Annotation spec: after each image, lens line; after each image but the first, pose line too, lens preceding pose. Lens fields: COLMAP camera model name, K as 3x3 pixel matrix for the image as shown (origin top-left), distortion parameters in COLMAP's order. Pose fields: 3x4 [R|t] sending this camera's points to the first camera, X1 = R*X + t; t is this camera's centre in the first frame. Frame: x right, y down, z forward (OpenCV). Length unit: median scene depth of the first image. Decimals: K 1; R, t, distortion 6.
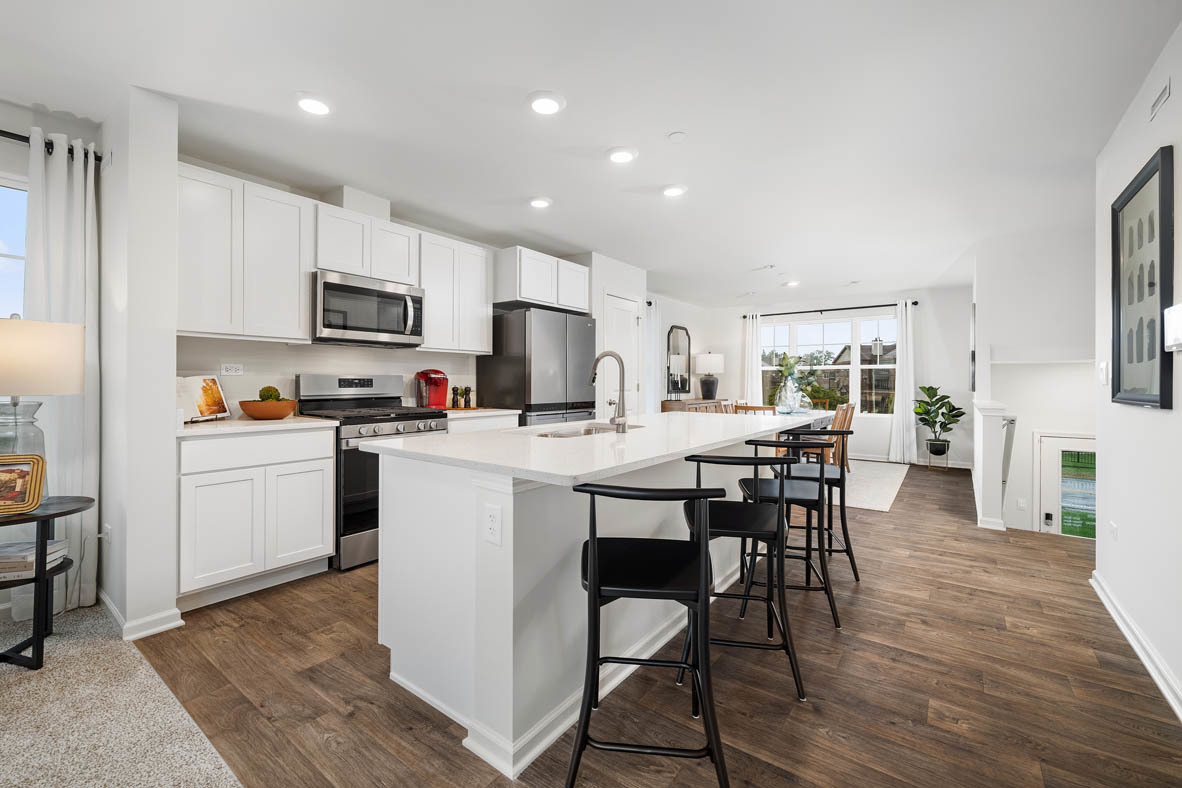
lens RADIAL K [[492.0, 0, 592.0], [0, 492.0, 384.7], [0, 0, 1]] dist [-0.000064, -0.000118]
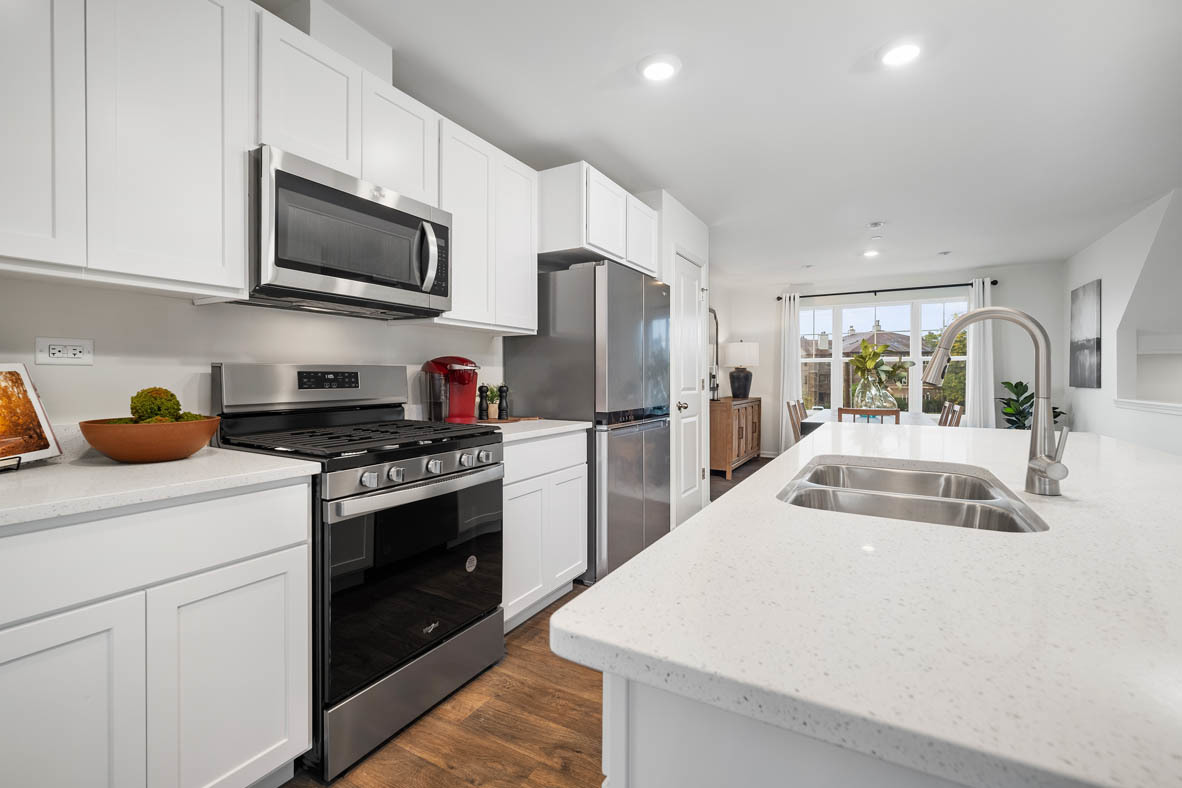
lens RADIAL K [[519.9, 0, 590.7], [0, 519.9, 382.3], [0, 0, 1]] dist [0.000026, 0.000346]
pose [[0.993554, -0.002942, 0.113320, -0.233558], [0.002413, 0.999986, 0.004802, -0.002541], [-0.113332, -0.004497, 0.993547, 0.358645]]
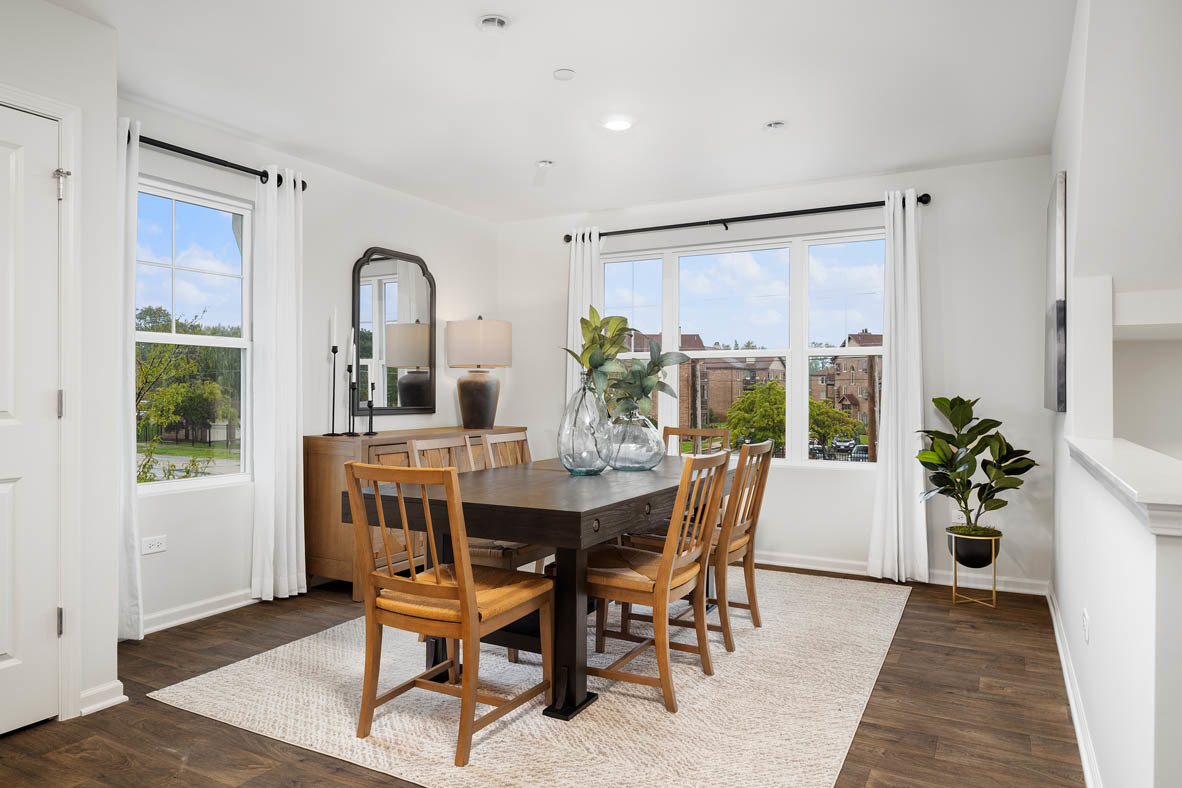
lens RADIAL K [[760.8, 0, 591.0], [0, 760.8, 394.0], [0, 0, 1]] dist [0.002124, 0.001036]
pose [[0.990430, -0.002130, 0.138001, 0.522112], [0.001998, 0.999997, 0.001099, -0.001377], [-0.138003, -0.000813, 0.990431, 0.724619]]
